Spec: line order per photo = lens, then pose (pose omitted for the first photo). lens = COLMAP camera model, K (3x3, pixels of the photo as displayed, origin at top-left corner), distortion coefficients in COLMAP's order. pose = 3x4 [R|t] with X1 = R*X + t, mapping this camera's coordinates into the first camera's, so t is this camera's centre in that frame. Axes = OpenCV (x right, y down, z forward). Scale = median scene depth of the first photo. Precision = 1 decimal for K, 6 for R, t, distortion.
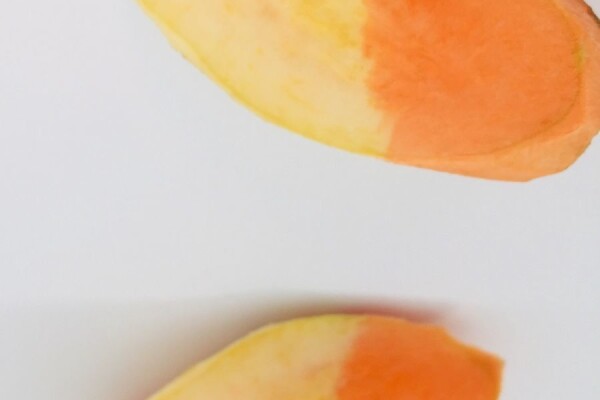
lens RADIAL K [[512.4, 0, 300.0], [0, 512.4, 199.4], [0, 0, 1]] dist [0.072041, -0.080311]
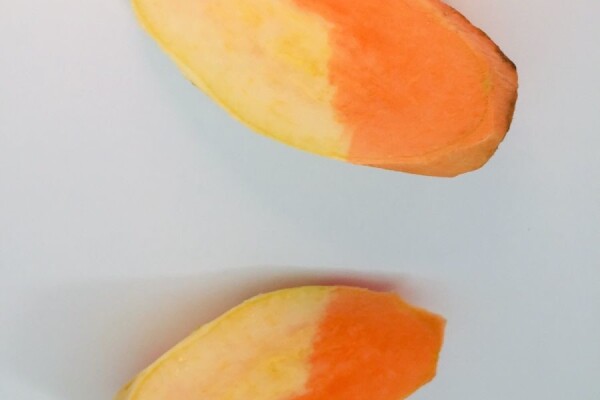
lens RADIAL K [[512.4, 0, 300.1], [0, 512.4, 199.2], [0, 0, 1]] dist [0.072041, -0.080311]
pose [[0.999472, -0.008861, 0.031263, 0.003818], [0.008987, 0.999952, -0.003906, 0.026737], [-0.031226, 0.004185, 0.999504, -0.328128]]
